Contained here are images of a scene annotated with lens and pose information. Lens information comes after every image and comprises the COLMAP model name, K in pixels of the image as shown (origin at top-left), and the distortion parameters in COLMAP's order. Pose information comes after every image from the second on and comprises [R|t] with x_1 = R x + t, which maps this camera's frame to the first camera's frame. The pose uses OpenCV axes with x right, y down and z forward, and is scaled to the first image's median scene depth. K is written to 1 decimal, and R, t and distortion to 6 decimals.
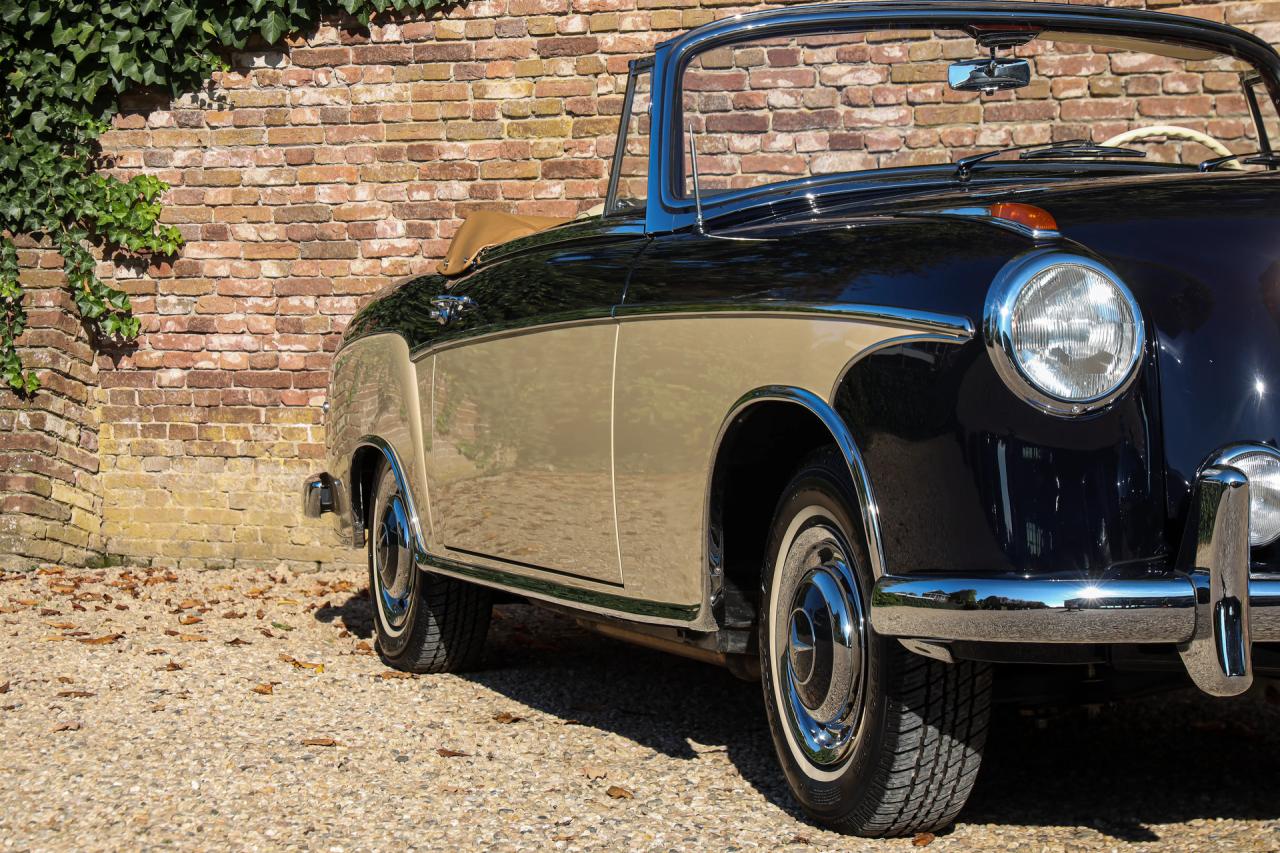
lens RADIAL K [[3260.9, 0, 642.4], [0, 3260.9, 420.6], [0, 0, 1]] dist [0.230361, 0.000000]
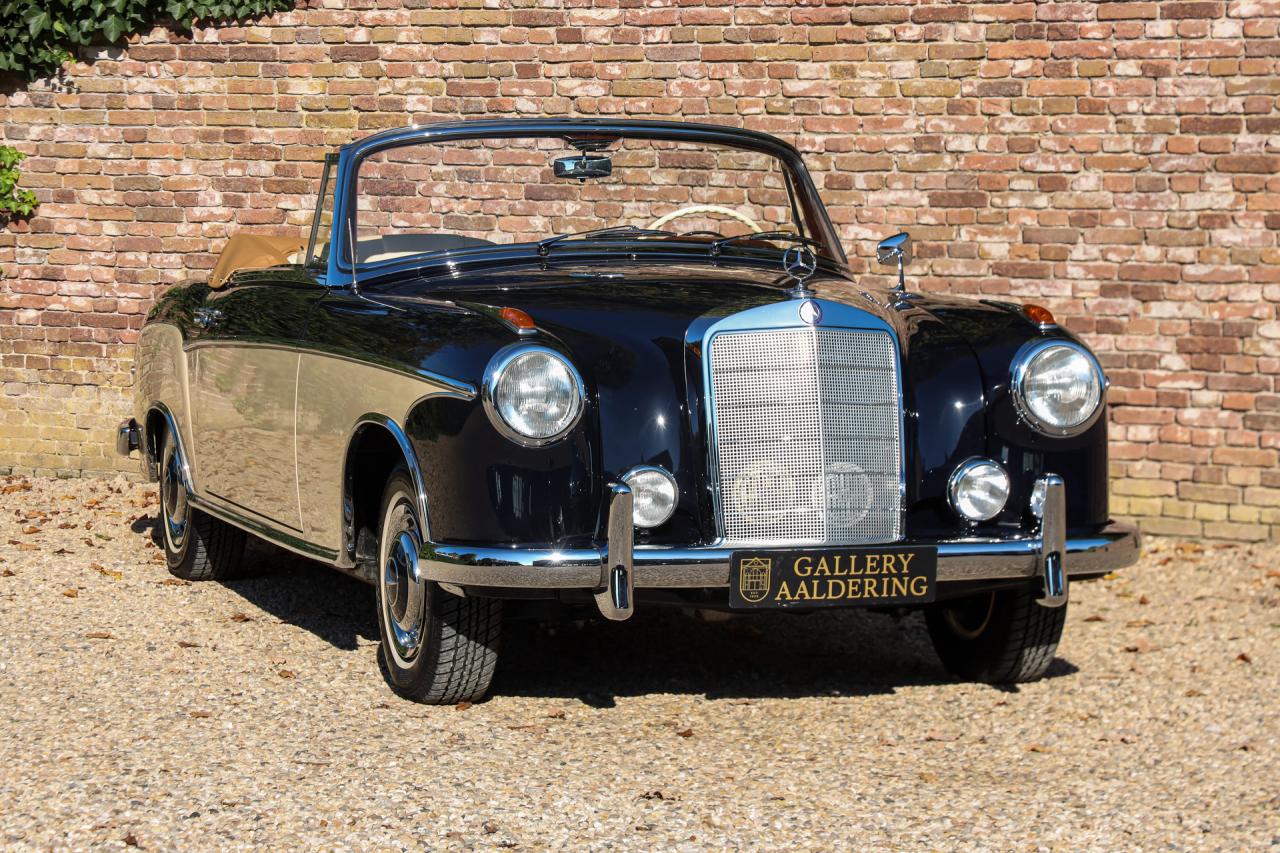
lens RADIAL K [[3483.5, 0, 632.5], [0, 3483.5, 444.9], [0, 0, 1]] dist [0.189734, 0.000000]
pose [[0.999848, 0.011684, 0.012922, 0.078122], [-0.012336, 0.998594, 0.051560, -0.045726], [-0.012301, -0.051712, 0.998586, -0.359538]]
